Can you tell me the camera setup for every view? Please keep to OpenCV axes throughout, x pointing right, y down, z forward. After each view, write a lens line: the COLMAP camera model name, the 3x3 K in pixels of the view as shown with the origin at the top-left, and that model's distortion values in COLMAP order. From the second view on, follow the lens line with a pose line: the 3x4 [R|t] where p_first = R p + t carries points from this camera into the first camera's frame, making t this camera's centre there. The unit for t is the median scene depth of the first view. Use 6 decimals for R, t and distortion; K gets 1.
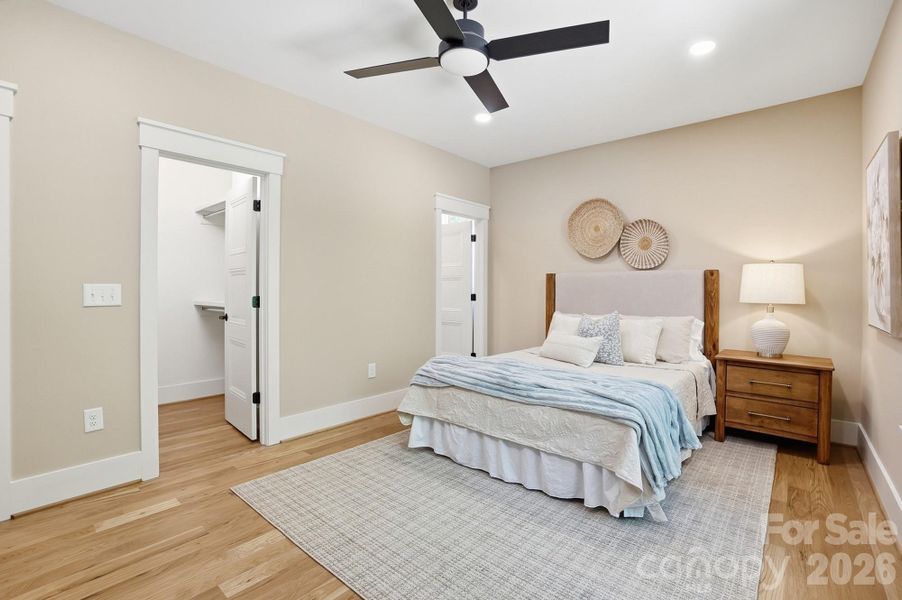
lens RADIAL K [[418.9, 0, 452.0], [0, 418.9, 290.2], [0, 0, 1]] dist [-0.043666, 0.000142]
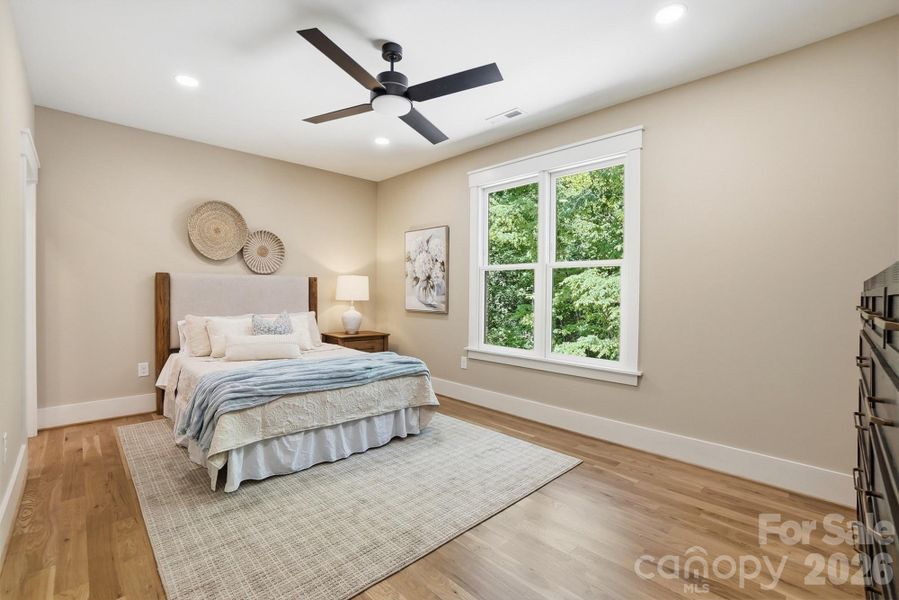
lens RADIAL K [[401.7, 0, 446.8], [0, 401.7, 291.8], [0, 0, 1]] dist [-0.059033, 0.020165]
pose [[0.085393, -0.003667, 0.996341, -0.870357], [-0.006345, 0.999971, 0.004224, -0.011860], [-0.996327, -0.006683, 0.085367, 0.566569]]
